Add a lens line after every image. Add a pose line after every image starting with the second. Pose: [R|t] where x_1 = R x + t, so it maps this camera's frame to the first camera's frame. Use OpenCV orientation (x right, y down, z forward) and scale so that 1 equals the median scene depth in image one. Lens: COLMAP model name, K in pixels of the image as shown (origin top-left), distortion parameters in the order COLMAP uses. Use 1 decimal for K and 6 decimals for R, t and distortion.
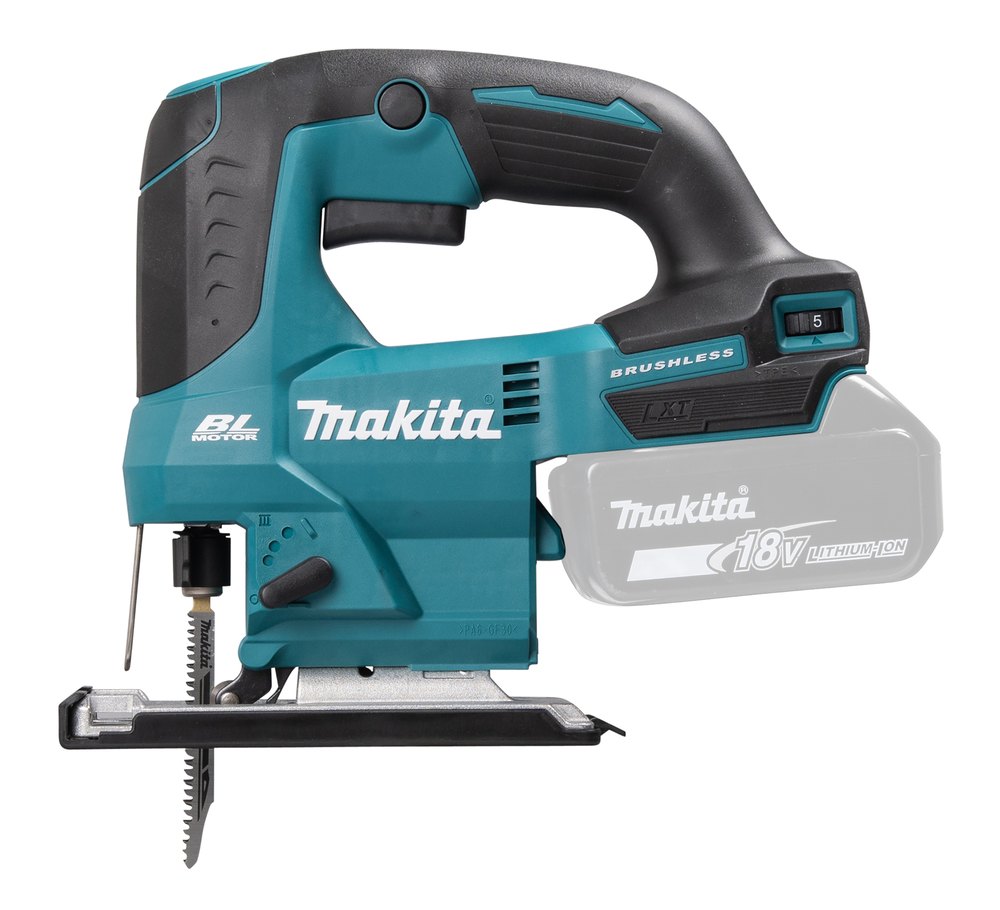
lens RADIAL K [[5367.0, 0, 500.0], [0, 5367.0, 455.0], [0, 0, 1]] dist [0.030096, 0.463585]
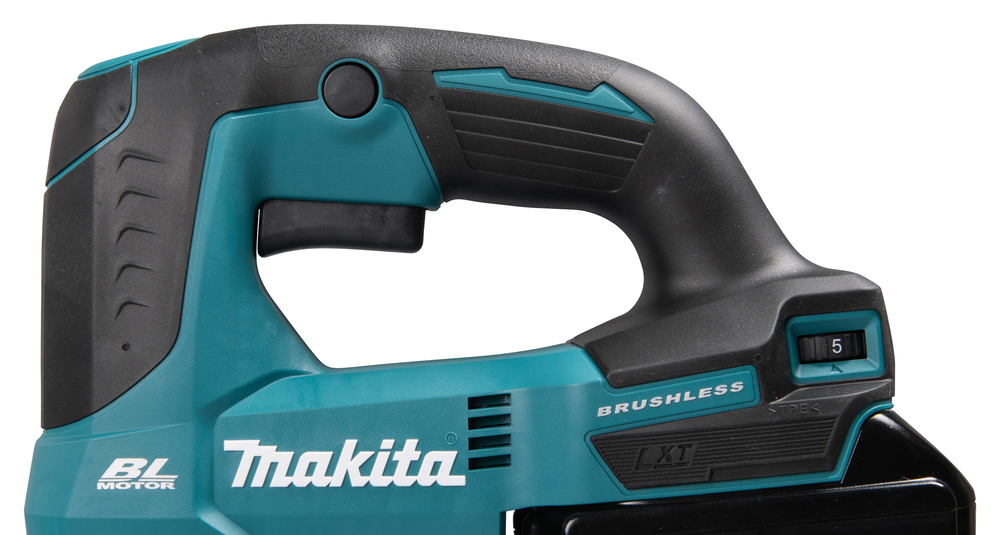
lens RADIAL K [[2476.0, 0, 433.1], [0, 2476.0, 266.7], [0, 0, 1]] dist [-0.011686, -0.129619]
pose [[0.999959, 0.005175, 0.007365, -0.007947], [-0.005218, 0.999969, 0.005842, -0.039719], [-0.007335, -0.005880, 0.999956, 0.611190]]
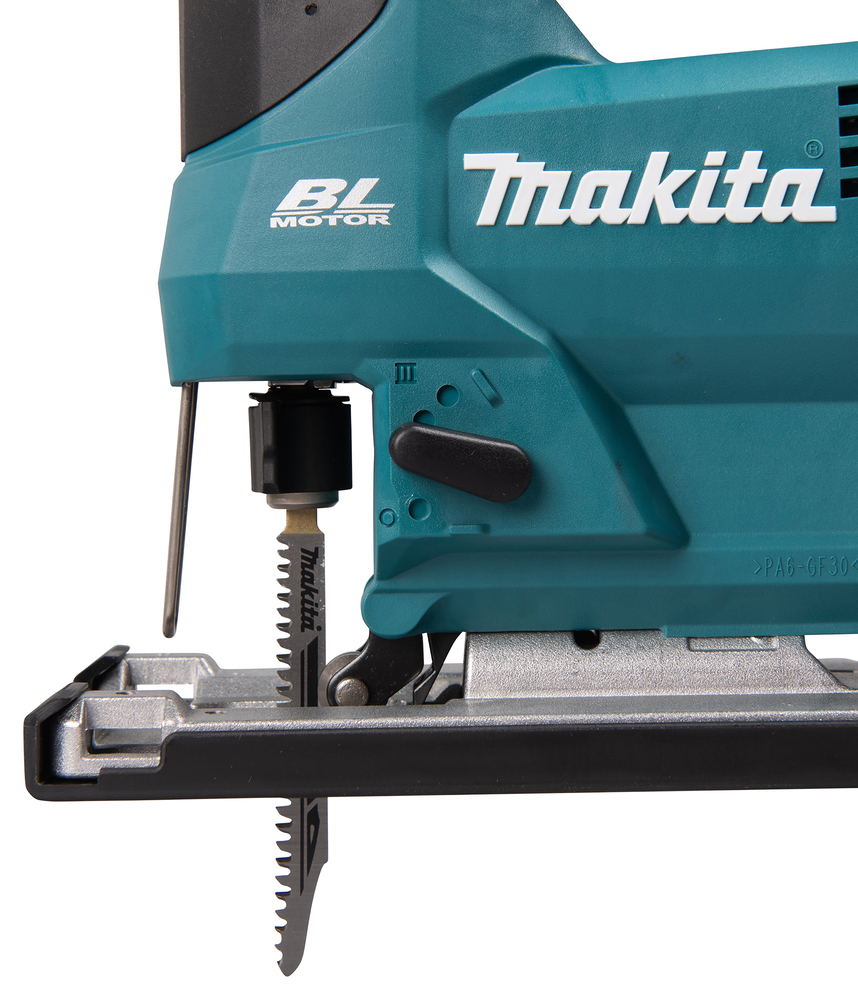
lens RADIAL K [[2412.4, 0, 535.3], [0, 2412.4, 467.8], [0, 0, 1]] dist [0.039111, 0.009814]
pose [[0.999826, -0.005592, -0.017773, -0.026256], [0.006395, 0.998946, 0.045444, 0.010685], [0.017500, -0.045550, 0.998809, 0.752419]]
